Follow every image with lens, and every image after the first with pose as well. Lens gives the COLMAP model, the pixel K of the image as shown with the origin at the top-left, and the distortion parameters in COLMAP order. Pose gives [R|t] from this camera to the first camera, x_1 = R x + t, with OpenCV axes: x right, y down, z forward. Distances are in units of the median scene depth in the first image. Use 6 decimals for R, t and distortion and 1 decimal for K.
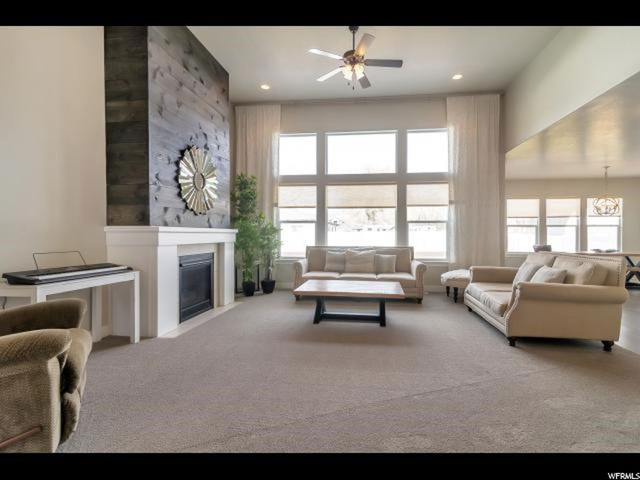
lens RADIAL K [[307.5, 0, 321.0], [0, 307.5, 236.9], [0, 0, 1]] dist [0.001904, 0.000161]
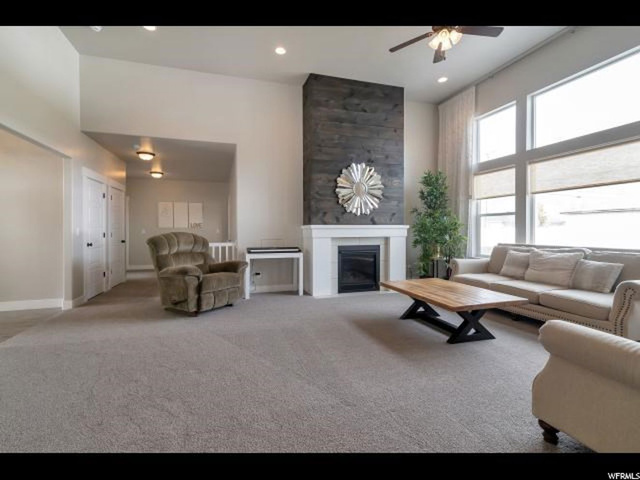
lens RADIAL K [[296.7, 0, 308.4], [0, 296.7, 229.0], [0, 0, 1]] dist [0.001154, 0.000322]
pose [[0.400132, -0.008321, -0.916420, 0.520814], [-0.002955, 0.999942, -0.010370, 0.000624], [0.916453, 0.006858, 0.400084, 0.231466]]
